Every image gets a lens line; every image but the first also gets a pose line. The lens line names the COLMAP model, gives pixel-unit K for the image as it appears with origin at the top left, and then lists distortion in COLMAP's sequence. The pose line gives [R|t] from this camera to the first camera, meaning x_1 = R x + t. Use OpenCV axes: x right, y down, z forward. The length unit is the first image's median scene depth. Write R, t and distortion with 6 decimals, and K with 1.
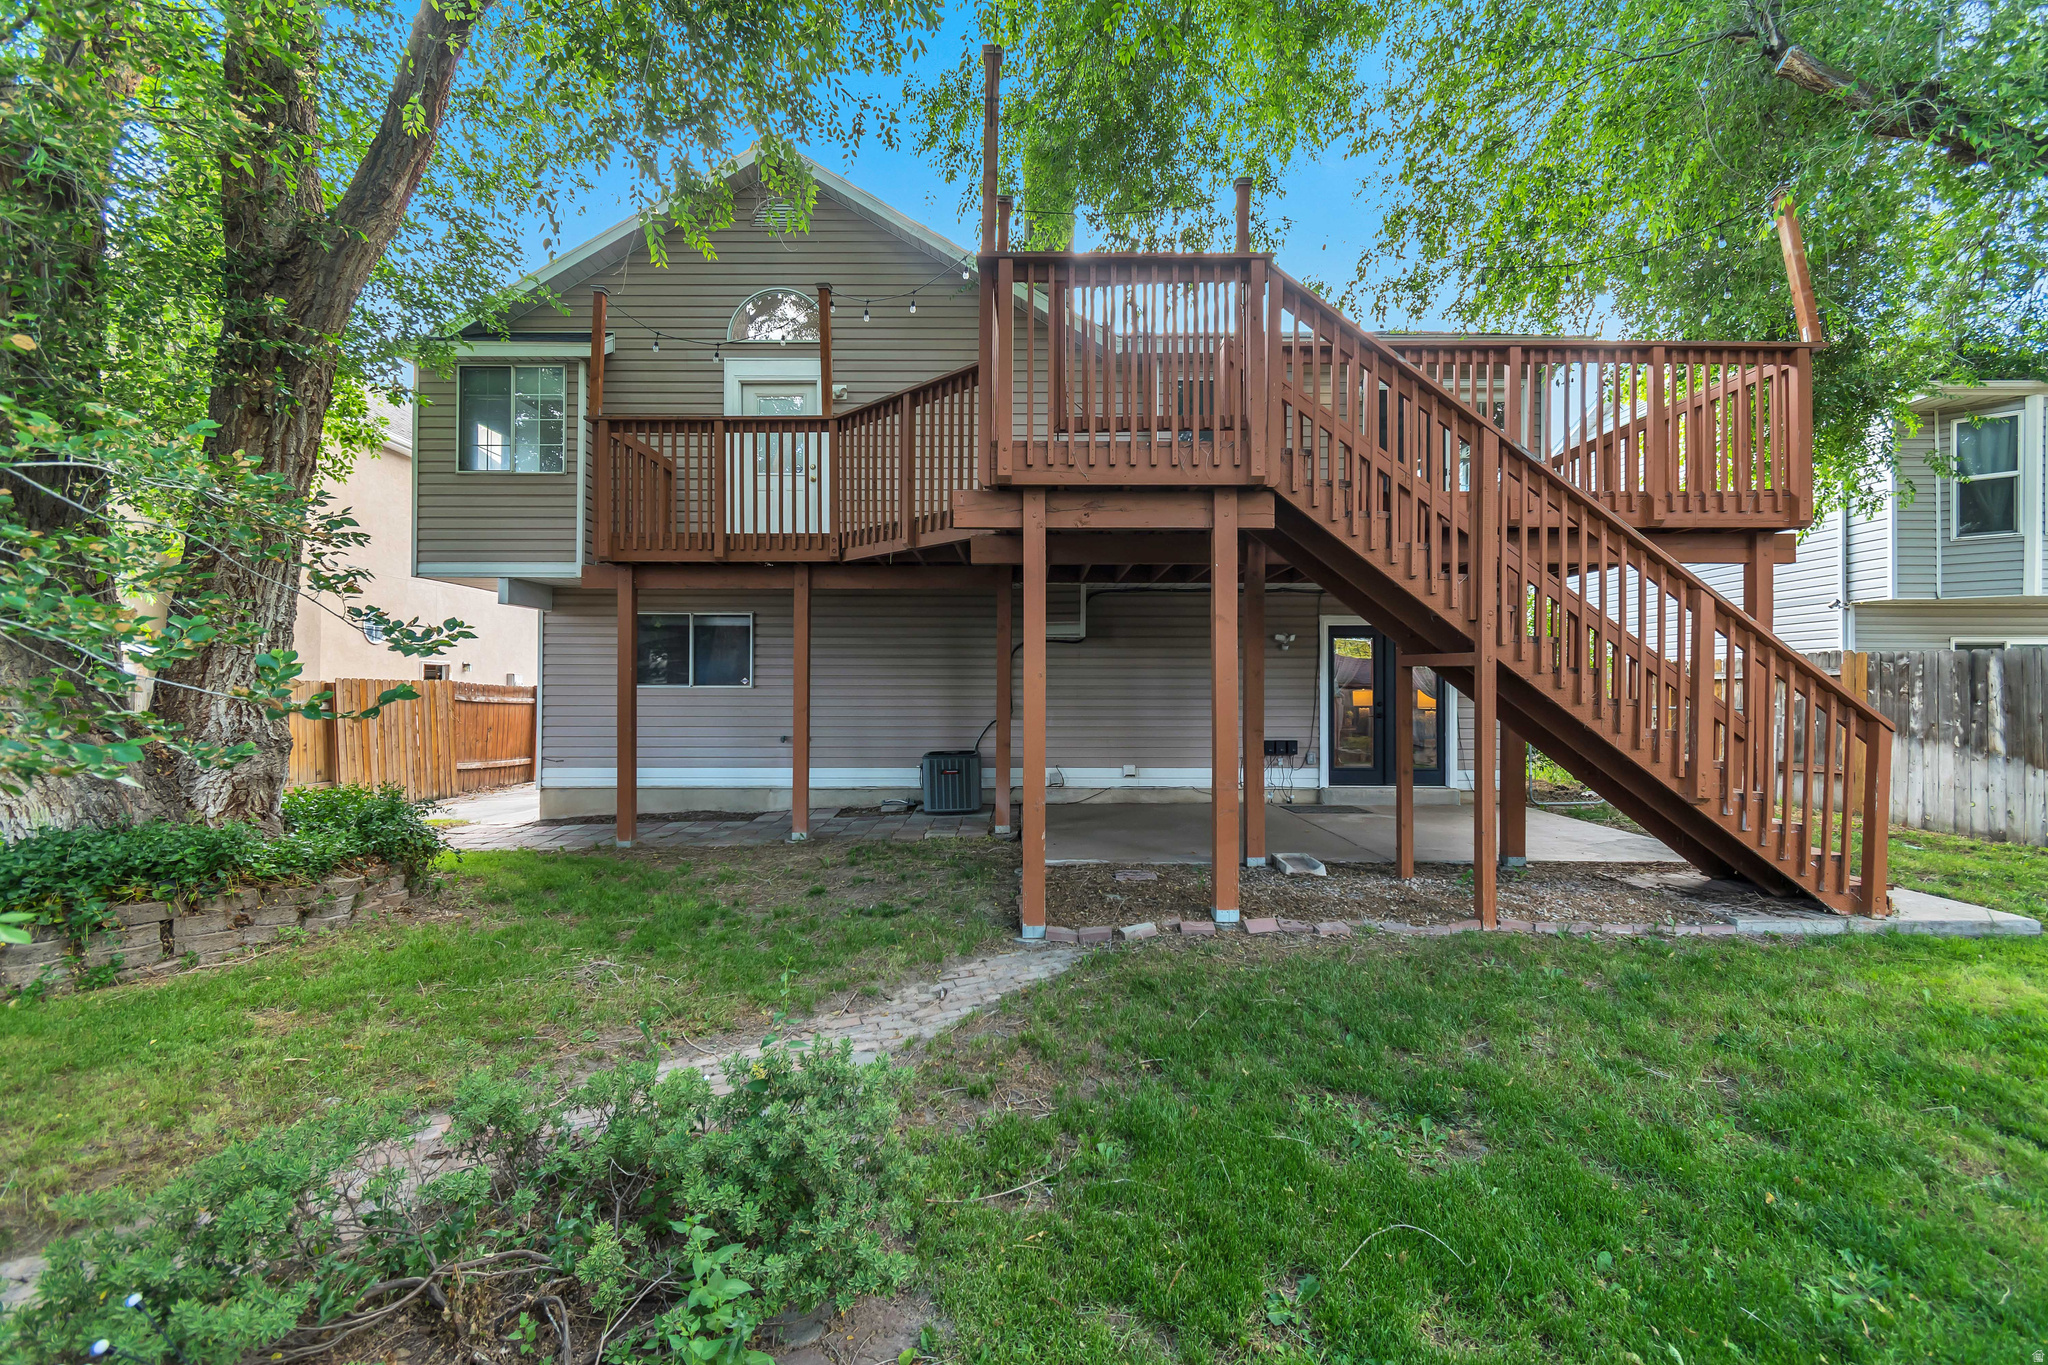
lens RADIAL K [[909.7, 0, 1028.9], [0, 909.7, 688.9], [0, 0, 1]] dist [0.004478, 0.000072]
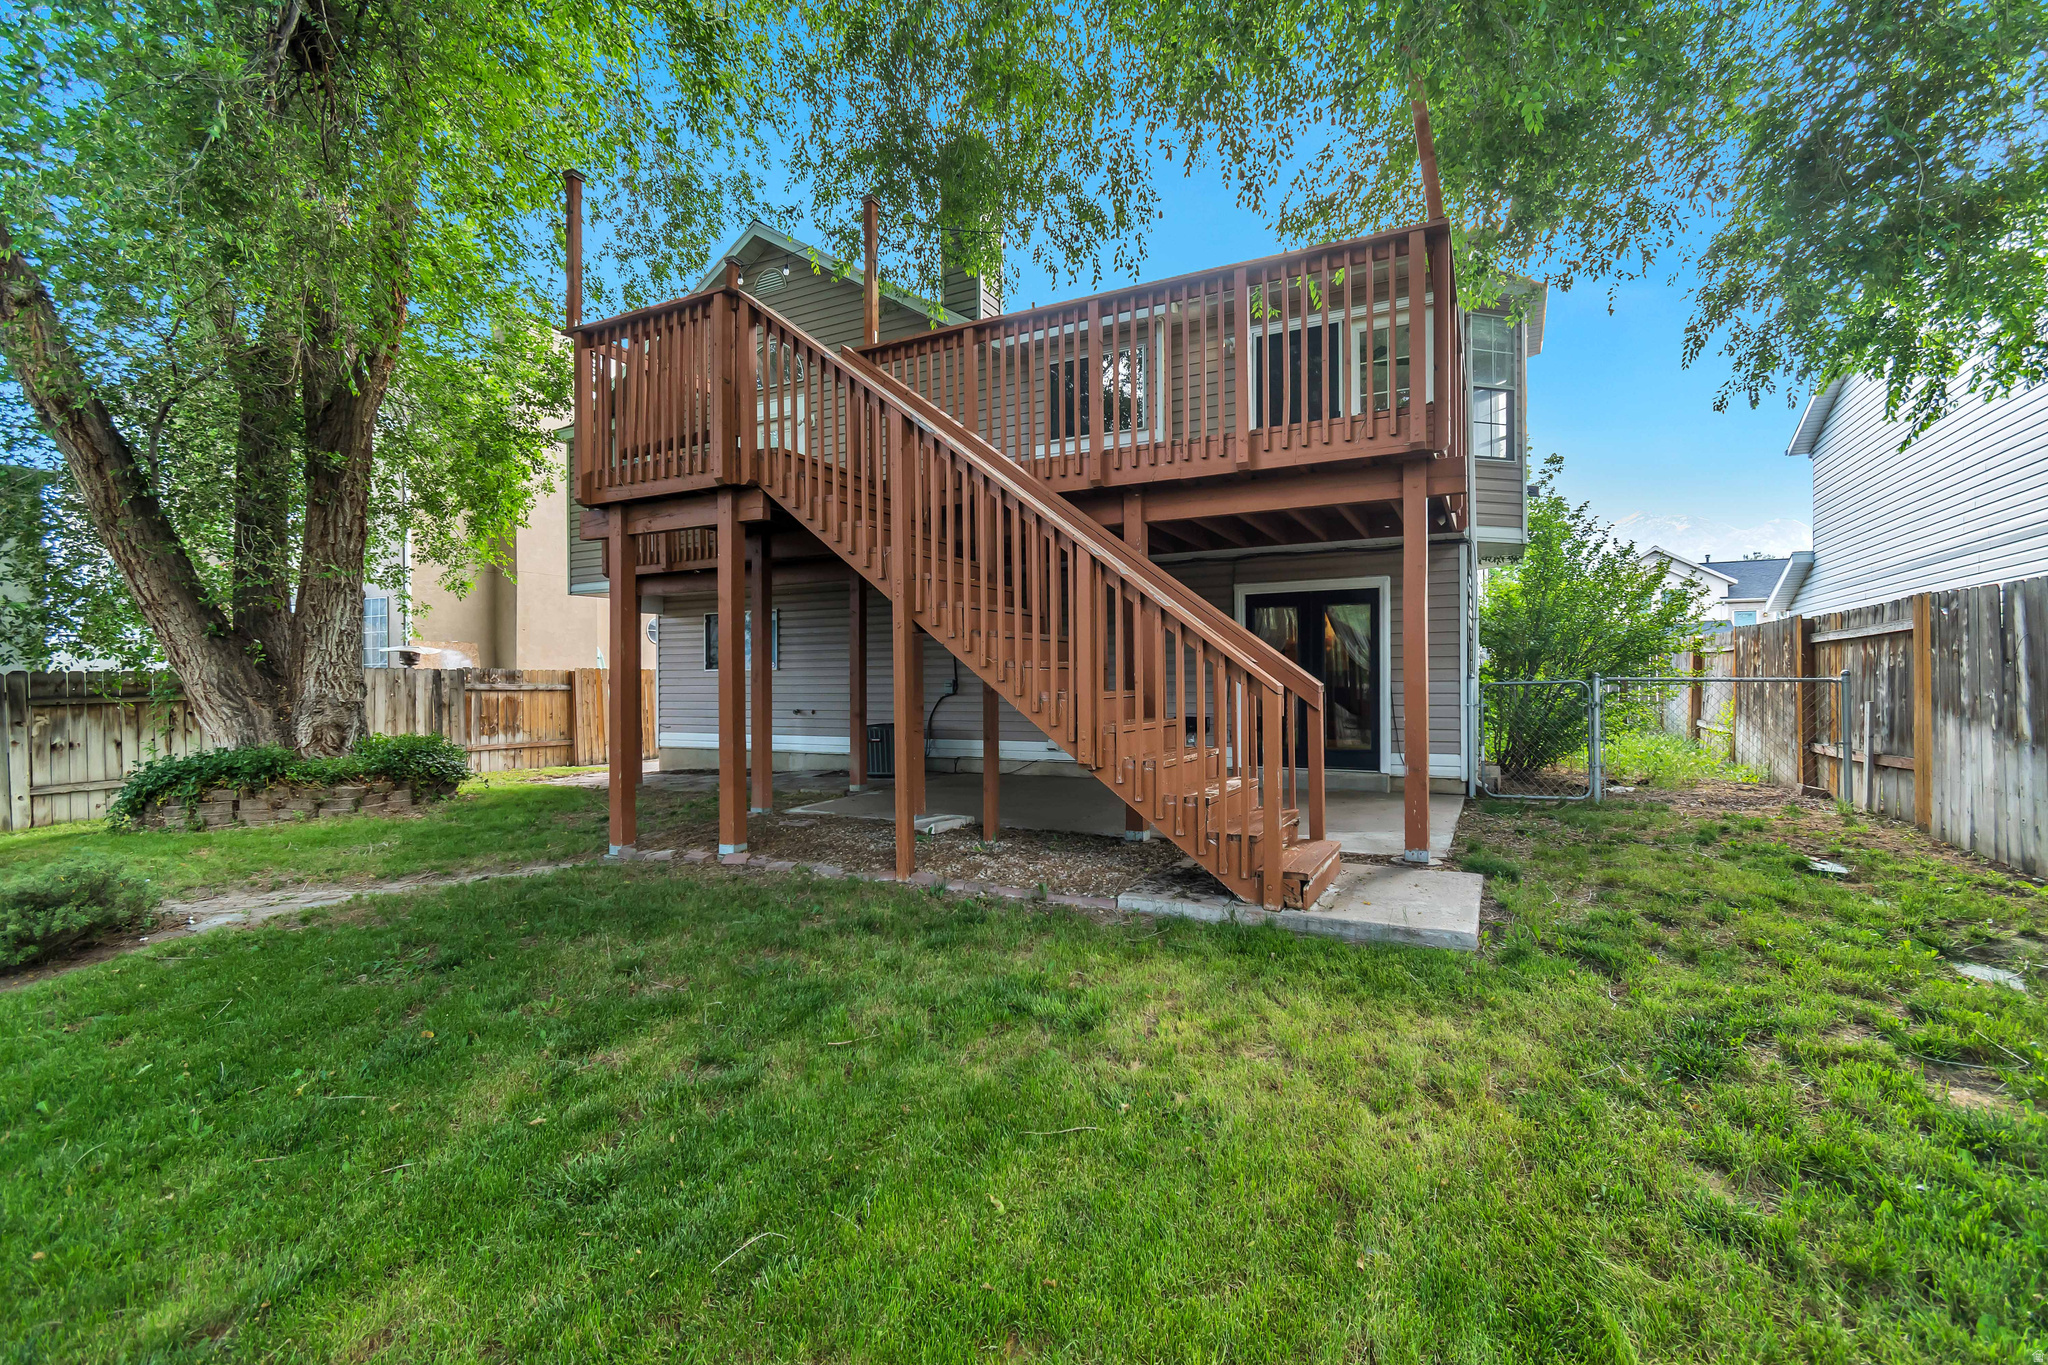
lens RADIAL K [[909.7, 0, 1026.6], [0, 909.7, 683.8], [0, 0, 1]] dist [0.004478, 0.000072]
pose [[0.887832, -0.006875, -0.460117, 1.025239], [0.009874, 0.999943, 0.004112, 0.028986], [0.460062, -0.008194, 0.887849, 0.113305]]
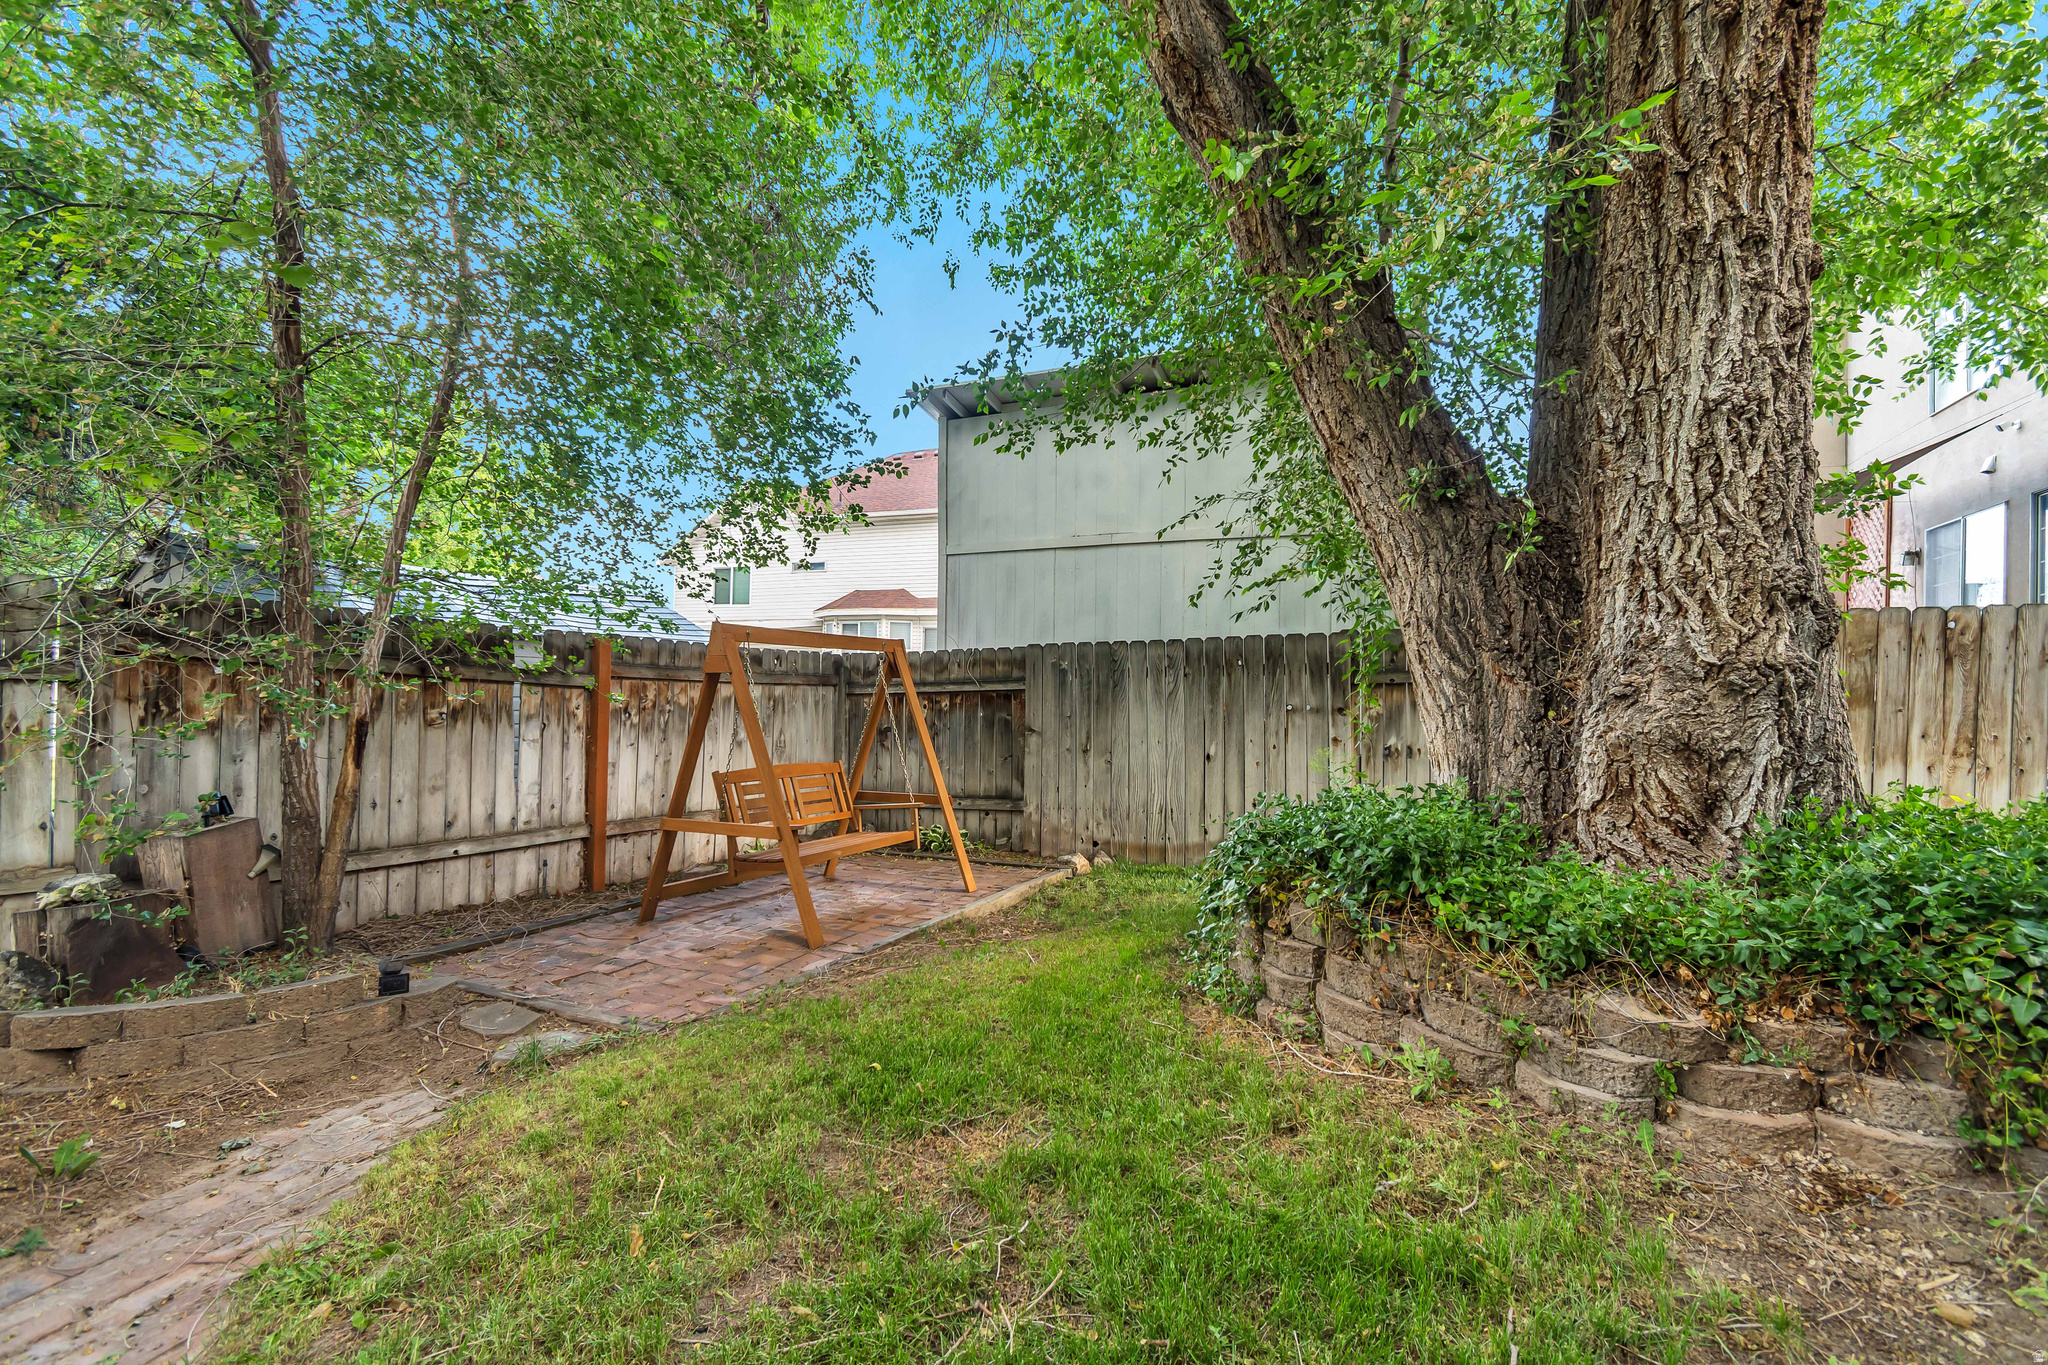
lens RADIAL K [[909.7, 0, 1023.2], [0, 909.7, 683.1], [0, 0, 1]] dist [0.004478, 0.000072]
pose [[-0.460584, -0.017452, -0.887444, -0.274415], [-0.015880, 0.999809, -0.011420, 0.076595], [0.887474, 0.008832, -0.460773, 0.914951]]
